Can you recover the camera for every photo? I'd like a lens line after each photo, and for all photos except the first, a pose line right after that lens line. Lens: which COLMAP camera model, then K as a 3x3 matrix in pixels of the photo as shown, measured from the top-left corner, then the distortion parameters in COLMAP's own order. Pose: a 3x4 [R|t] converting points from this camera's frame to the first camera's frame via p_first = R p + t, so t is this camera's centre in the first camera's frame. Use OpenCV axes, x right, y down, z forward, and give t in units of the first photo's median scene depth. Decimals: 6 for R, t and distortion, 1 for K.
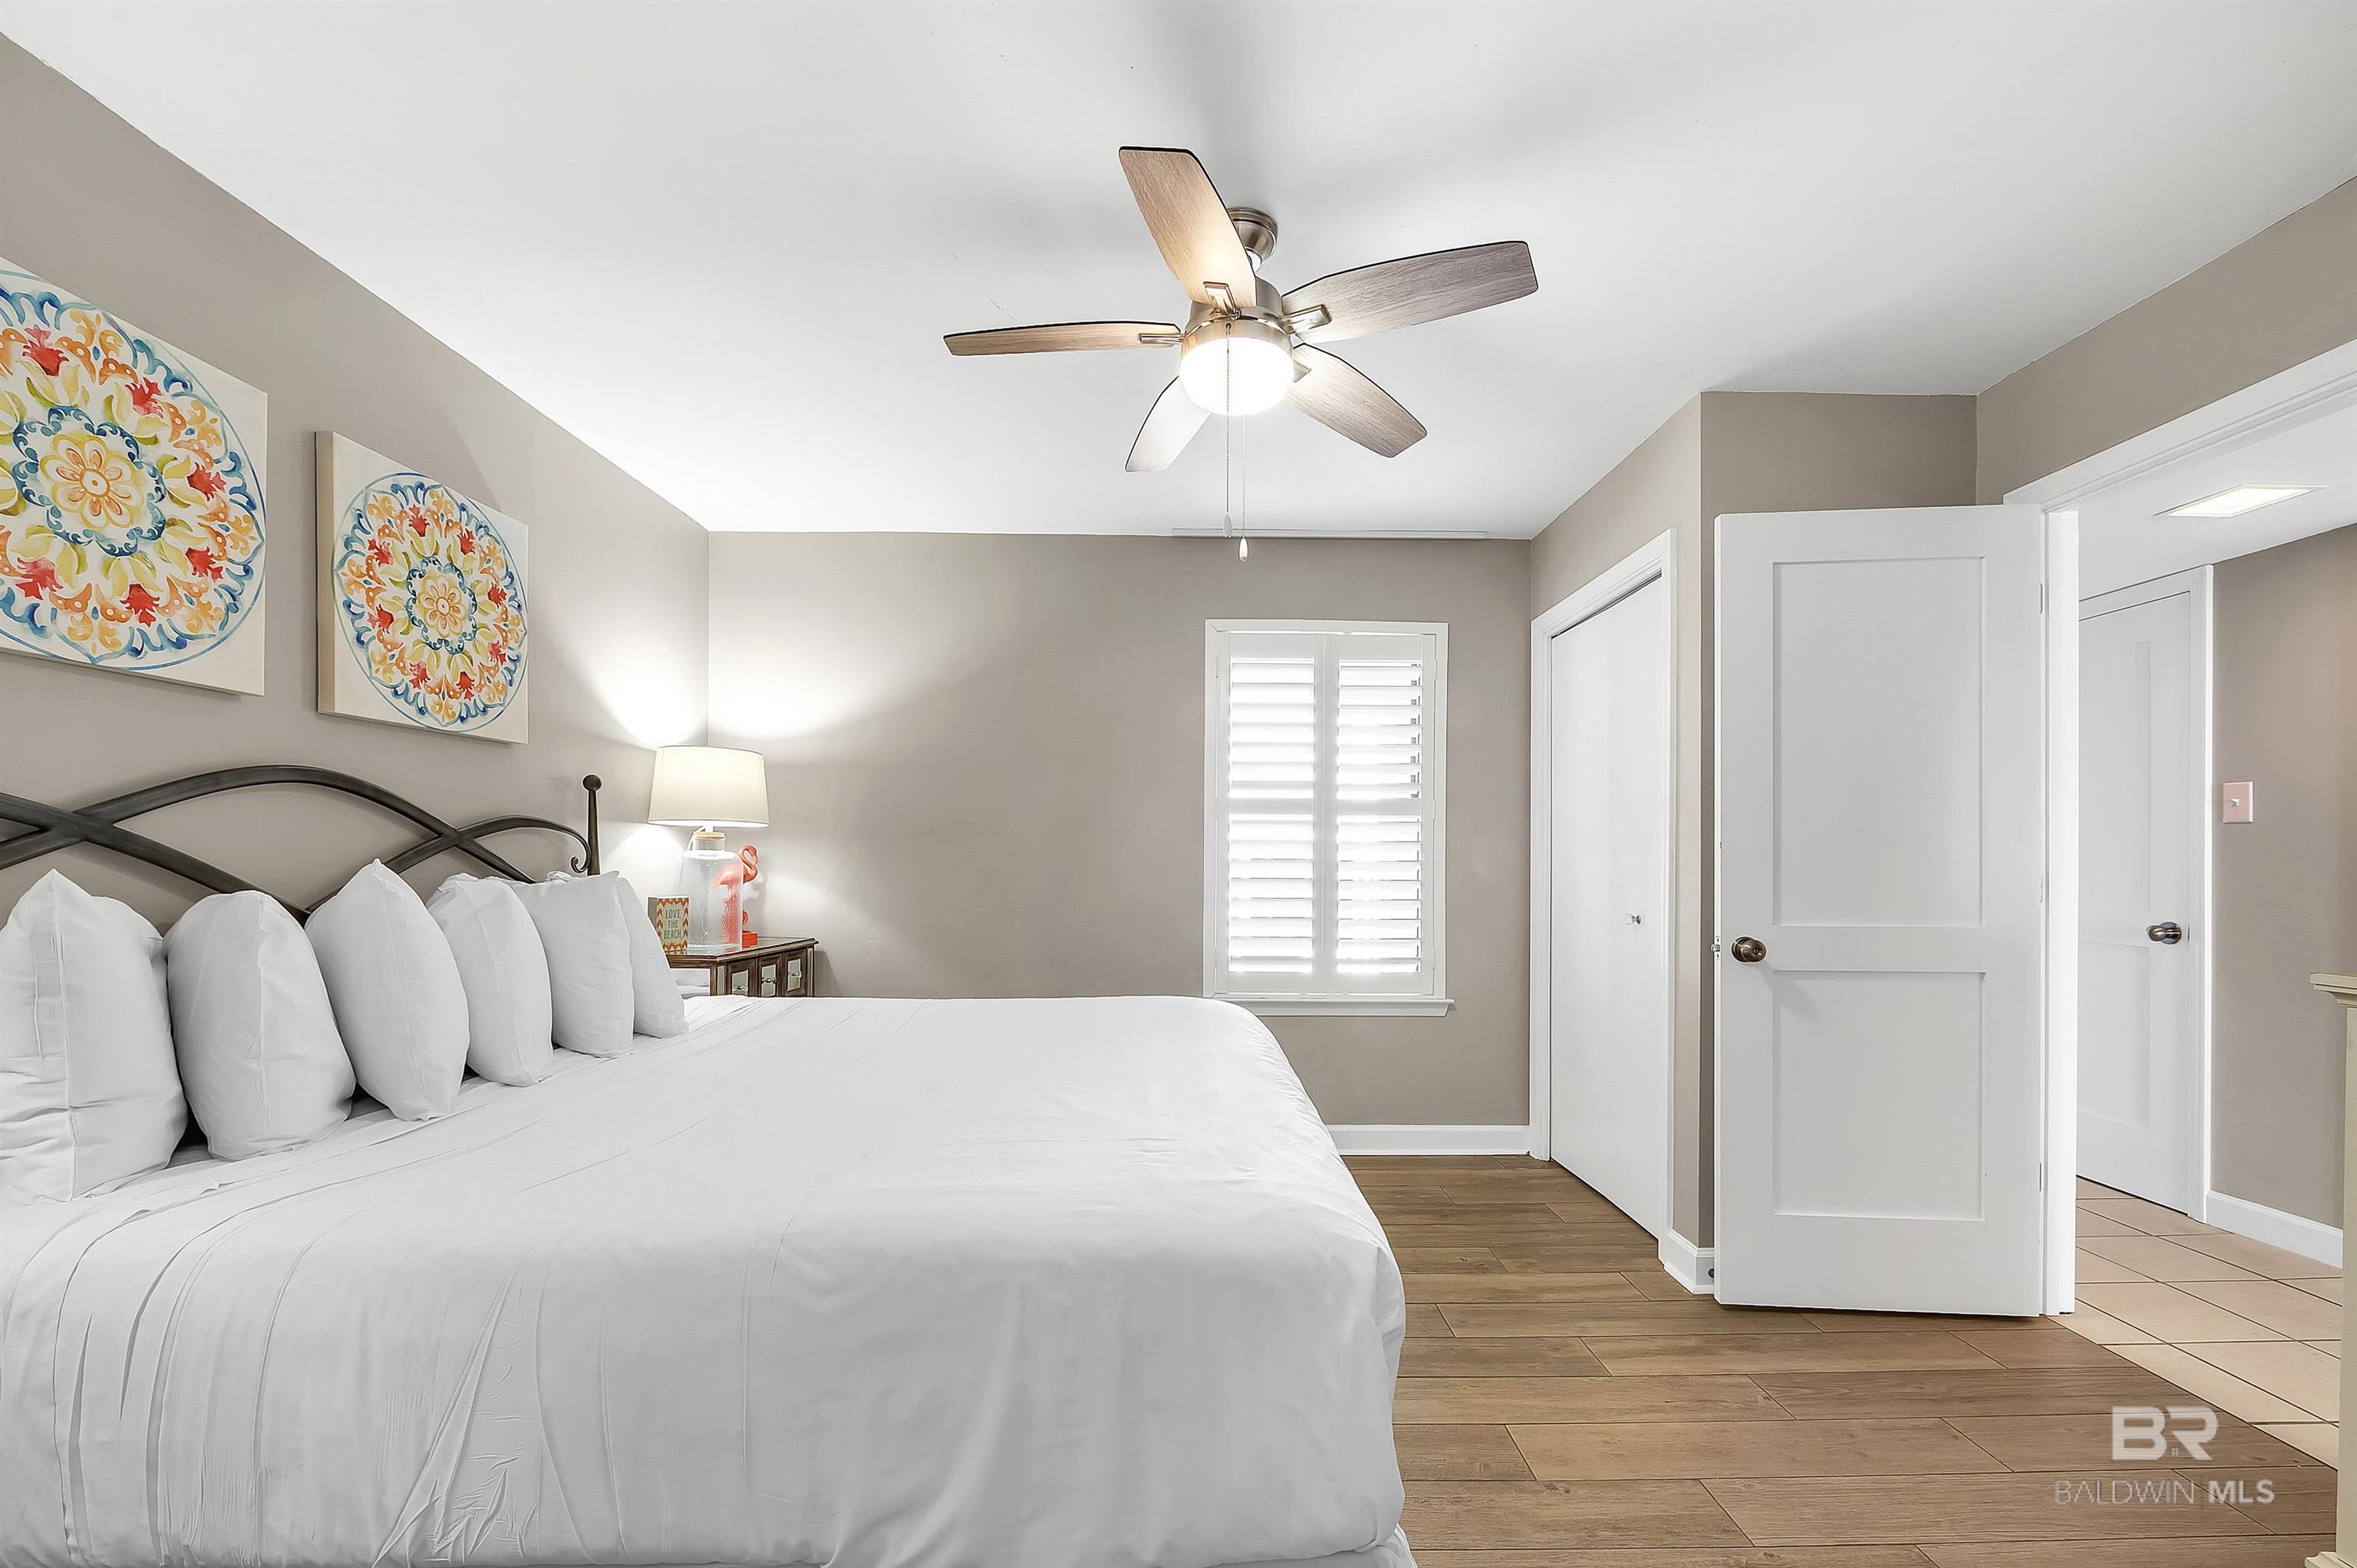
lens RADIAL K [[956.3, 0, 1189.5], [0, 956.3, 866.7], [0, 0, 1]] dist [-0.006809, -0.000291]
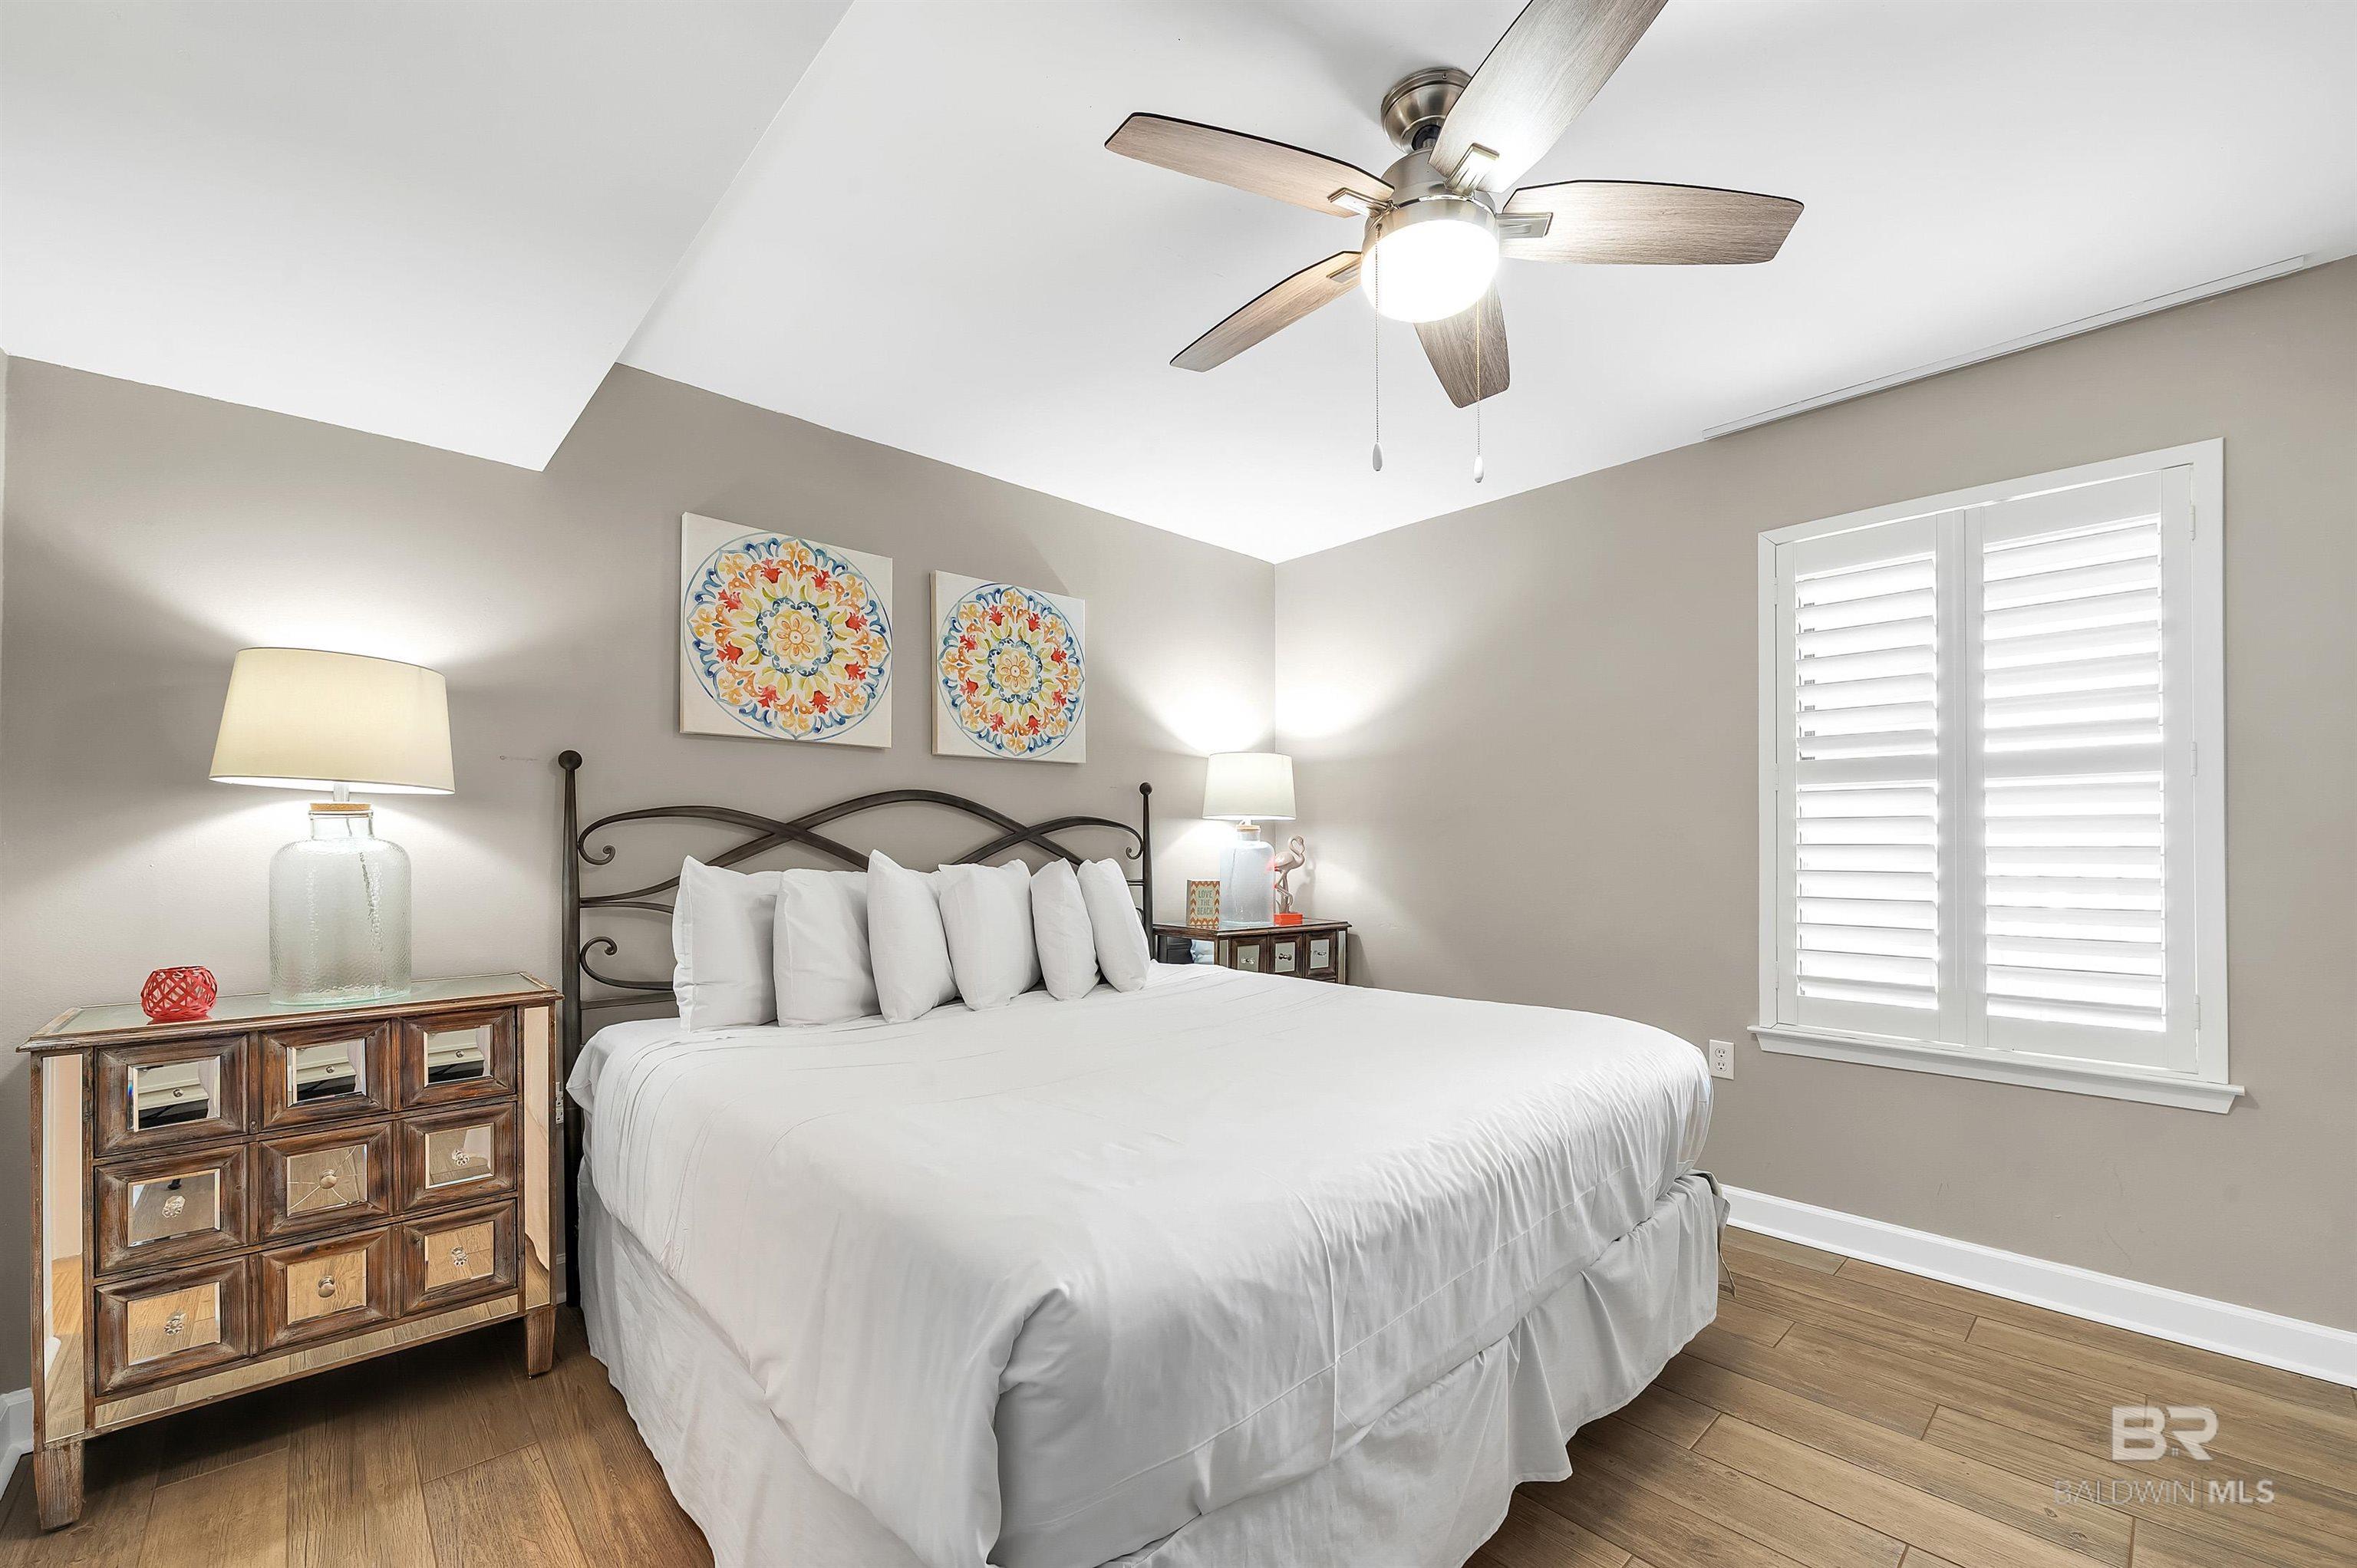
lens RADIAL K [[951.2, 0, 1177.8], [0, 951.2, 845.4], [0, 0, 1]] dist [-0.000011, -0.000086]
pose [[0.672205, -0.007198, -0.740330, 0.467325], [-0.000668, 0.999946, -0.010328, 0.000751], [0.740365, 0.007437, 0.672164, 0.247114]]
